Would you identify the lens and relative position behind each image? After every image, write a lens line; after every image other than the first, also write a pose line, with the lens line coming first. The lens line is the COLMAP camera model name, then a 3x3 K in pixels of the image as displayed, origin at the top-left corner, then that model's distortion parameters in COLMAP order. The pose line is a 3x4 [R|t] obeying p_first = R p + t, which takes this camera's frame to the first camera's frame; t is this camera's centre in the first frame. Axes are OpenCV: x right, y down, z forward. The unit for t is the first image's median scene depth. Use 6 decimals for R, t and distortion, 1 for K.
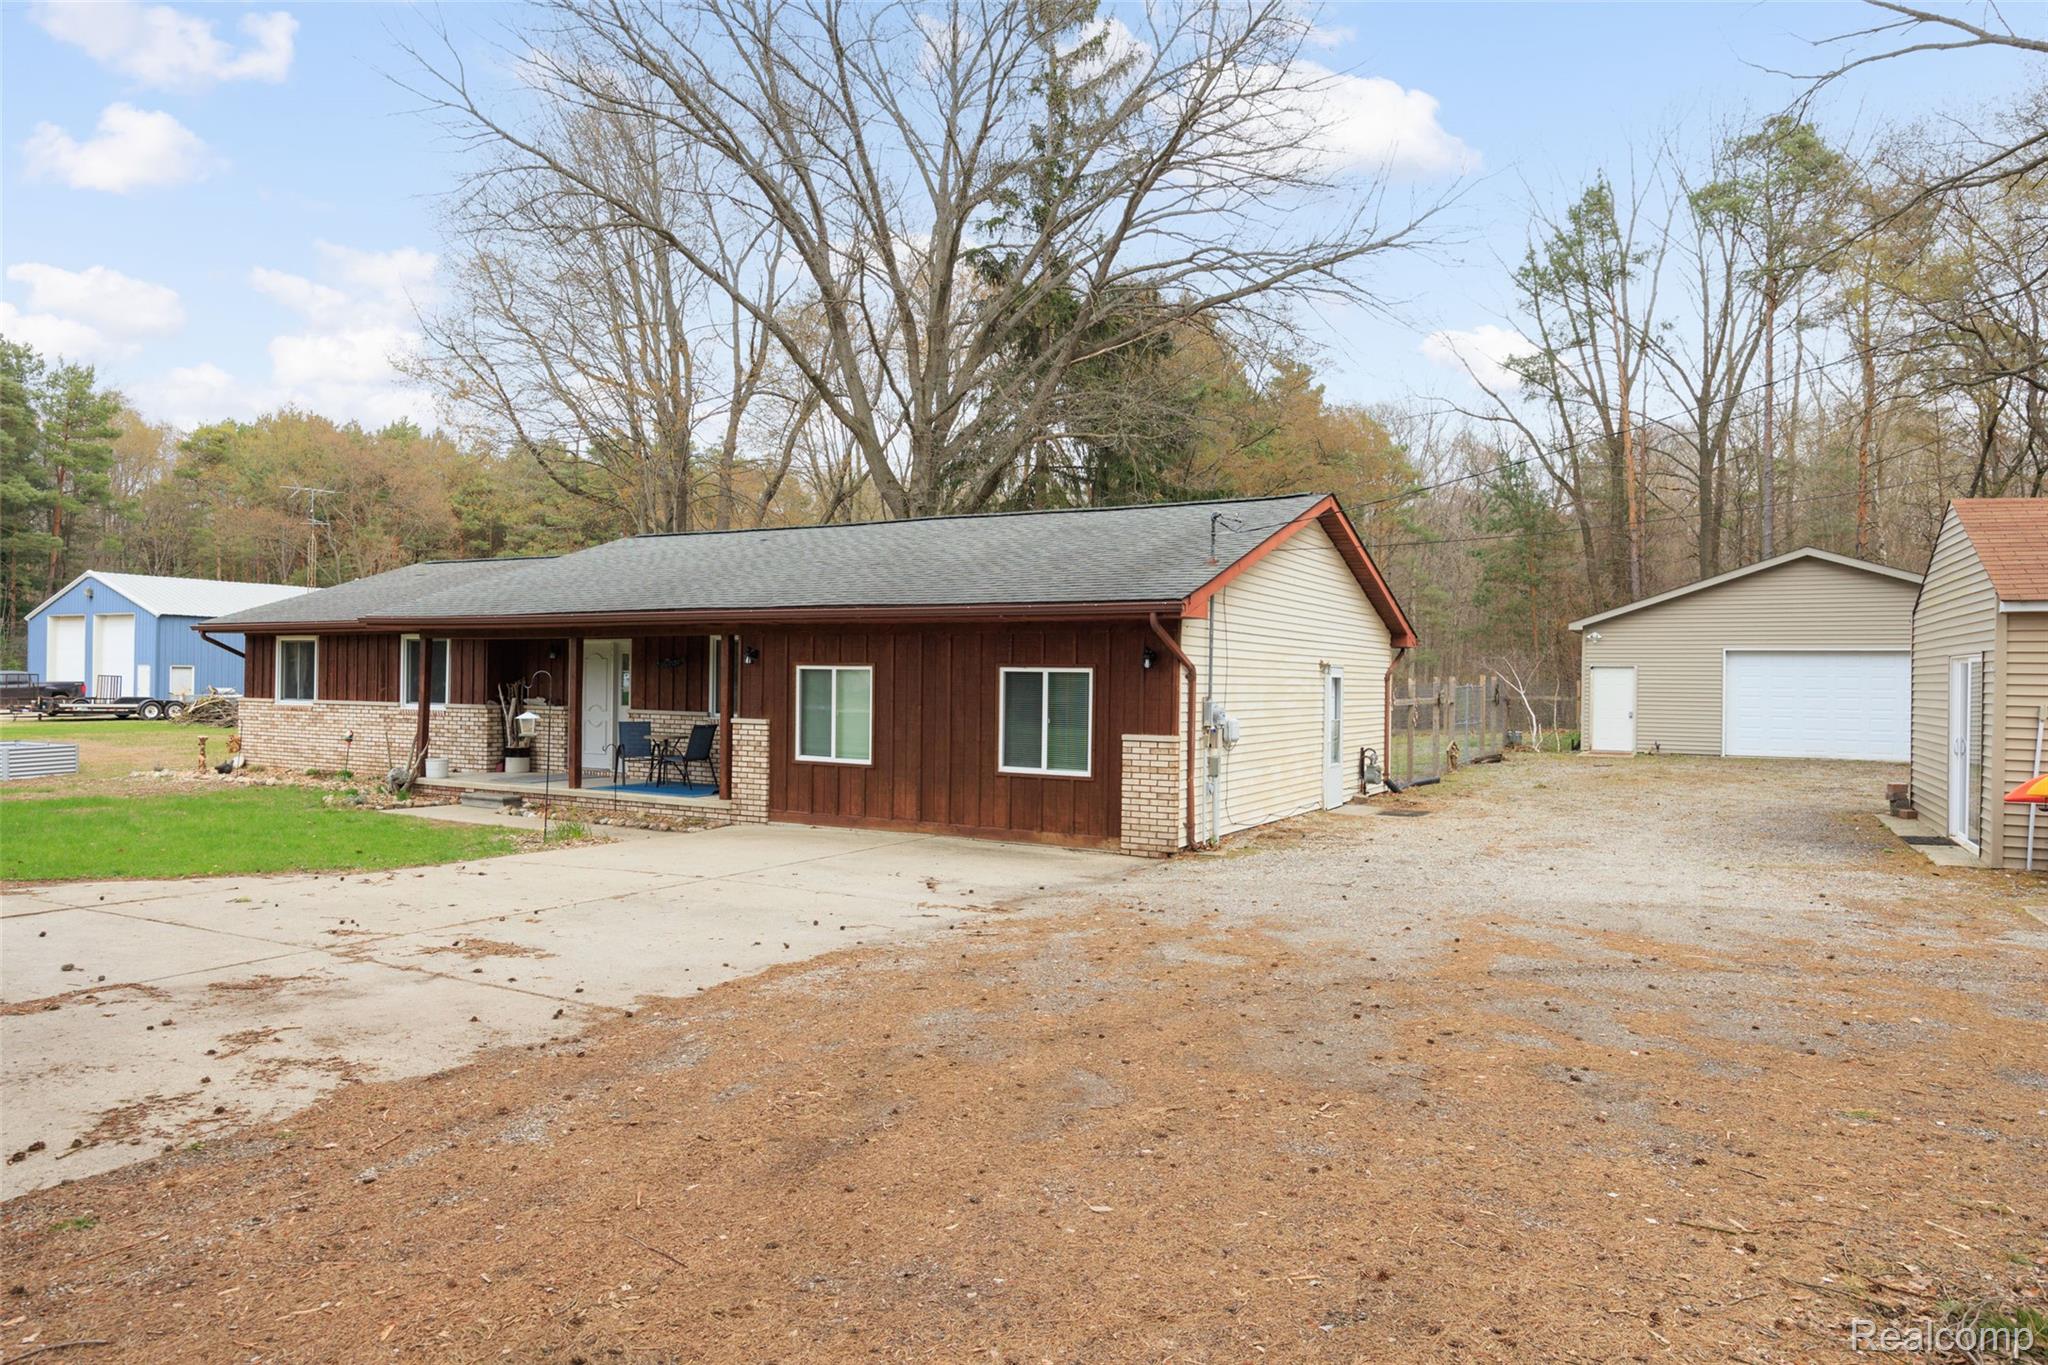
lens RADIAL K [[1271.9, 0, 1024.2], [0, 1271.9, 686.6], [0, 0, 1]] dist [0.001533, 0.001445]
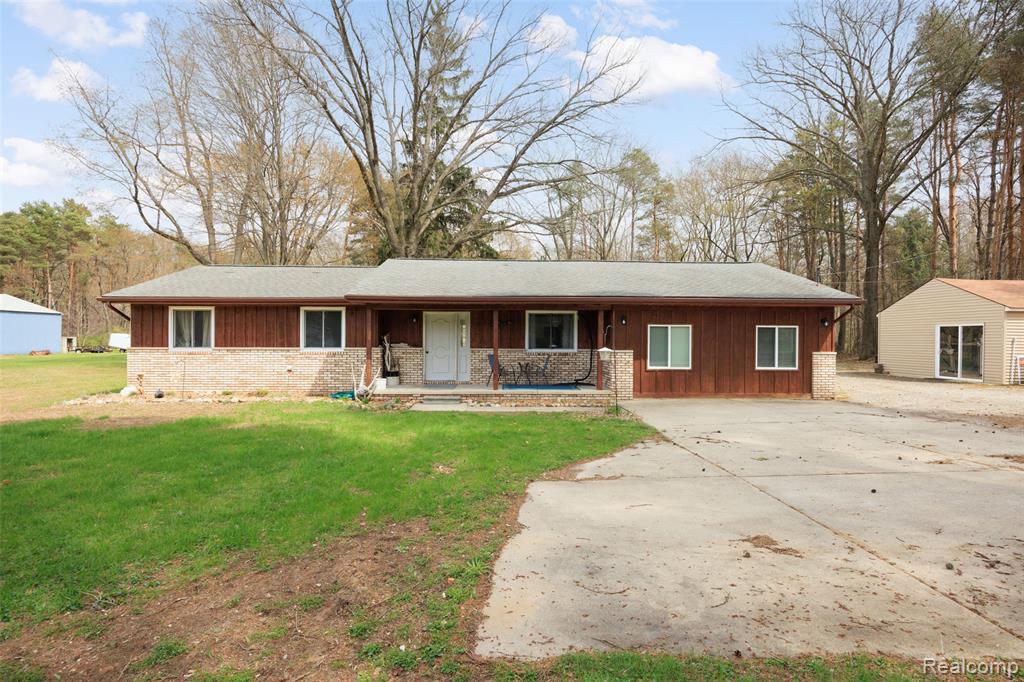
lens RADIAL K [[503.6, 0, 513.7], [0, 503.6, 344.0], [0, 0, 1]] dist [-0.010154, 0.000235]
pose [[0.851423, -0.012419, 0.524333, -0.666742], [0.009073, 0.999919, 0.008951, 0.004958], [-0.524402, -0.002864, 0.851466, 0.323955]]
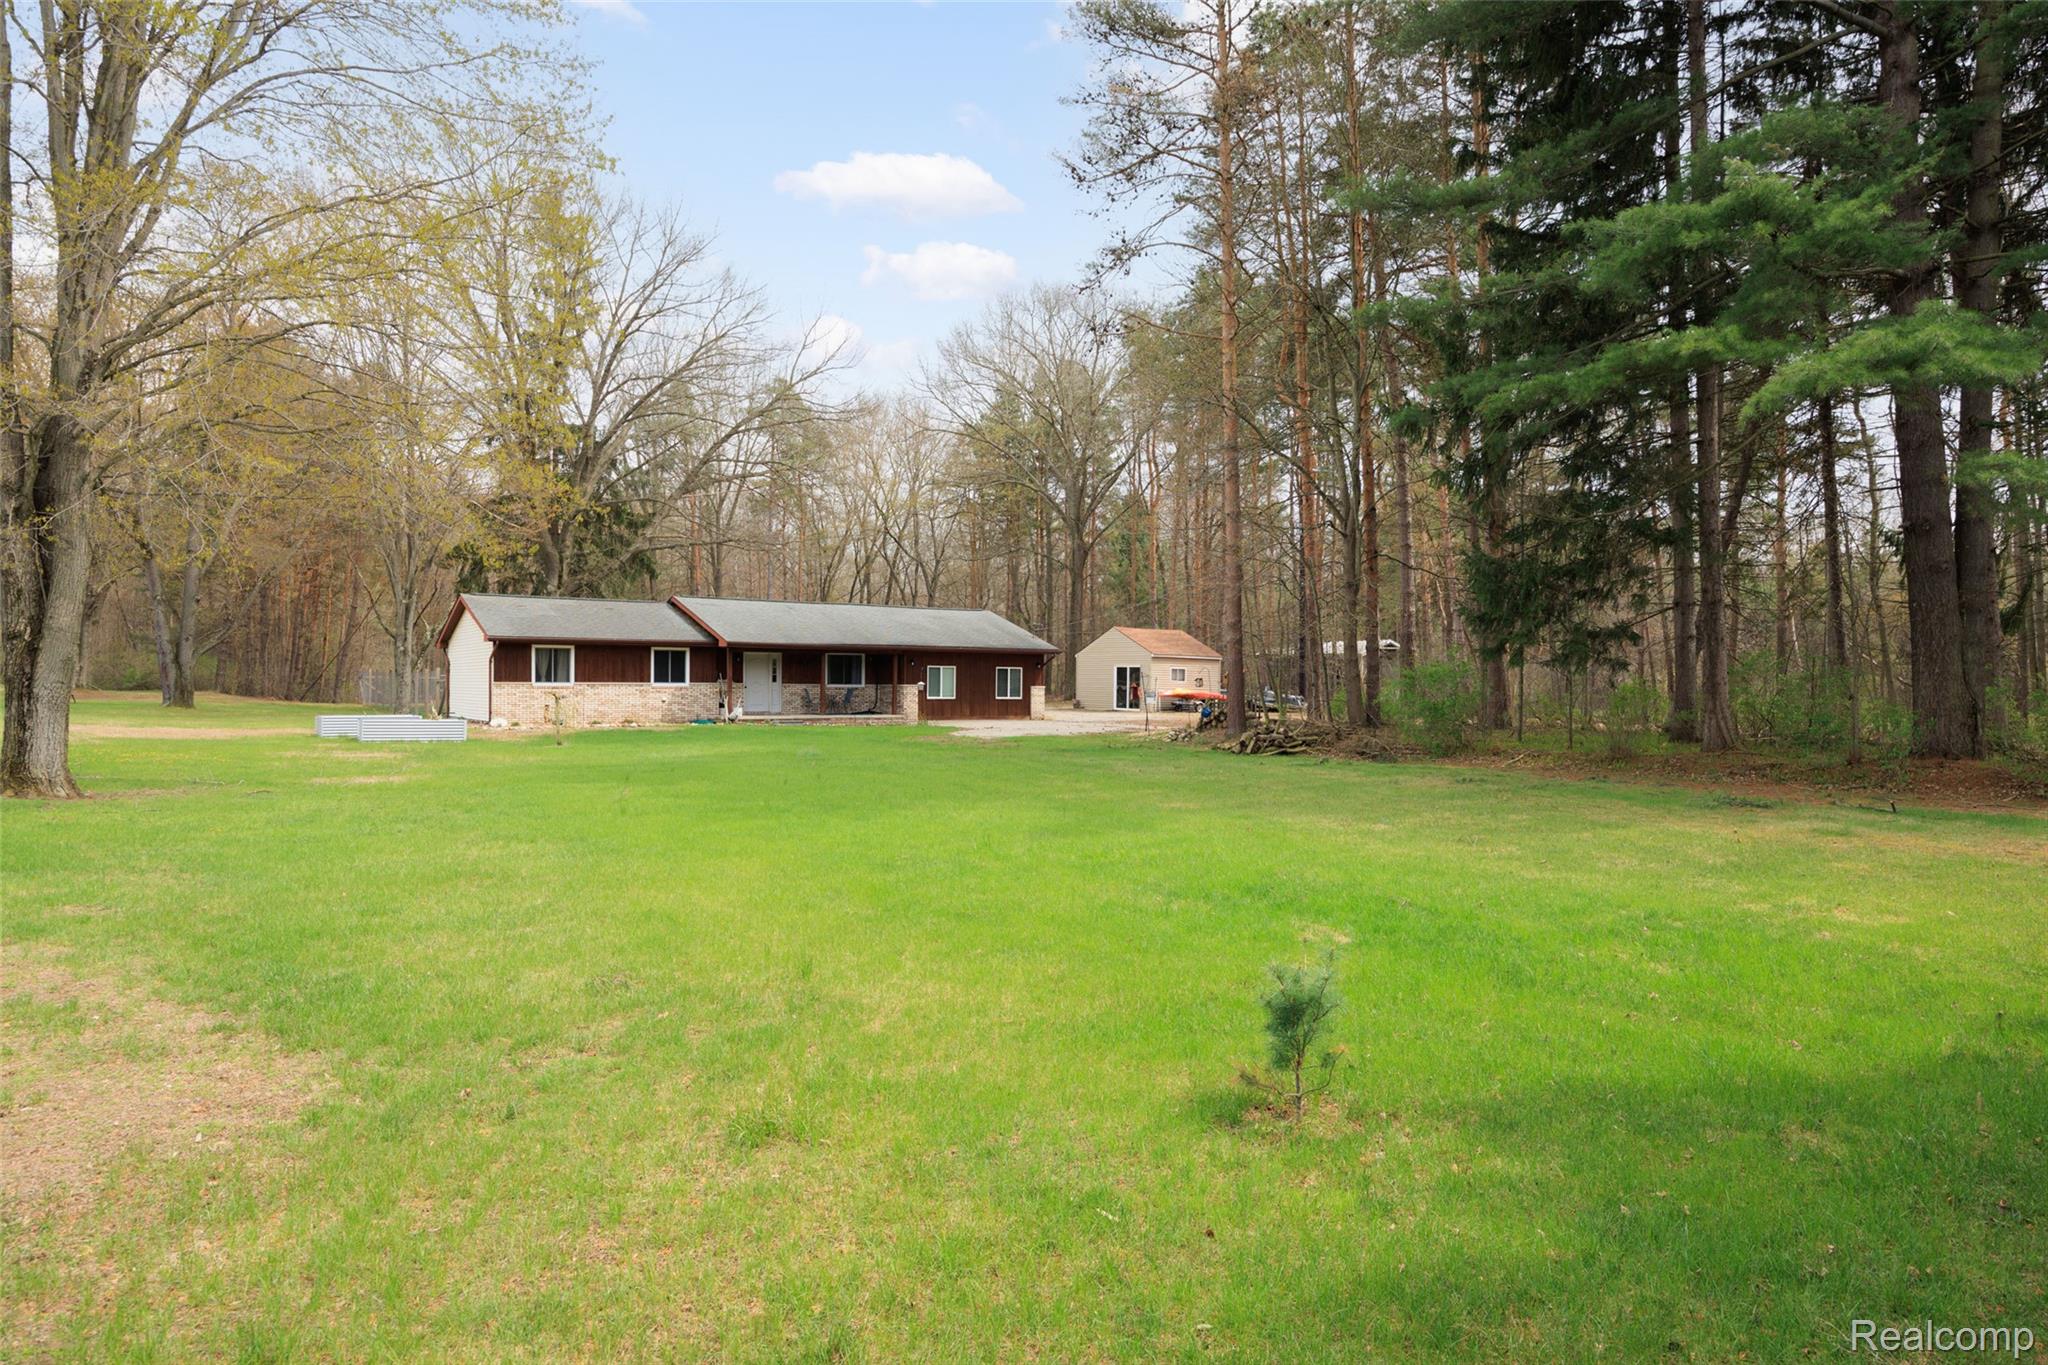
lens RADIAL K [[1283.1, 0, 1025.2], [0, 1283.1, 681.8], [0, 0, 1]] dist [0.000653, 0.000028]
pose [[0.440773, -0.009283, 0.897570, -2.197224], [0.002030, 0.999954, 0.009345, -0.006386], [-0.897616, -0.002297, 0.440772, -0.392588]]
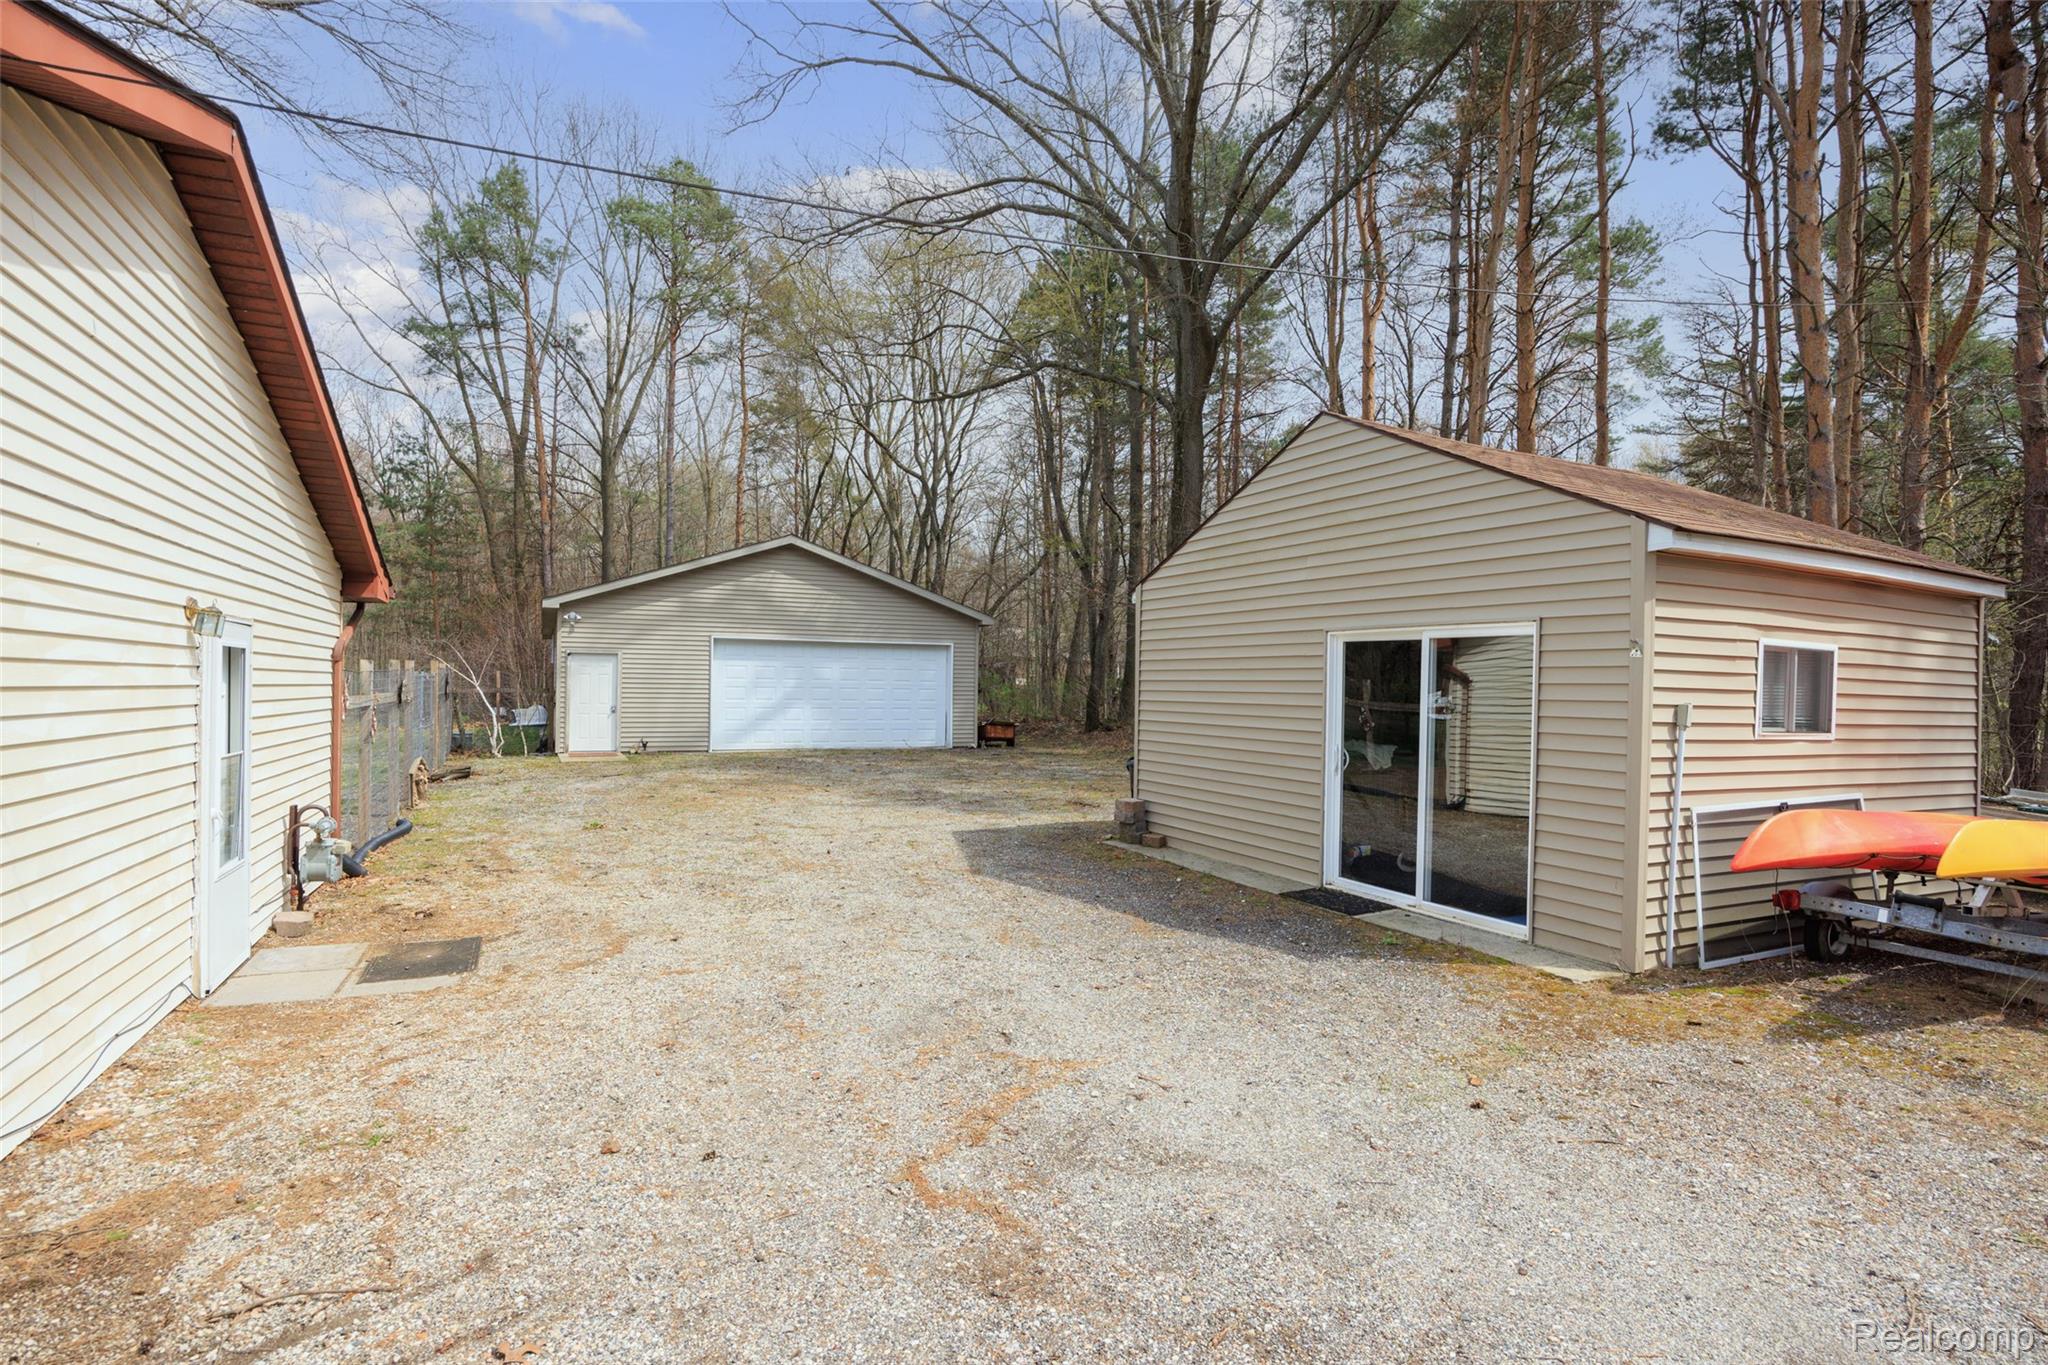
lens RADIAL K [[1007.1, 0, 1031.3], [0, 1007.1, 679.7], [0, 0, 1]] dist [-0.010154, 0.000235]
pose [[0.575229, 0.000749, 0.817992, 0.125024], [-0.002305, 0.999997, 0.000705, 0.002158], [-0.817989, -0.002291, 0.575229, 0.580841]]
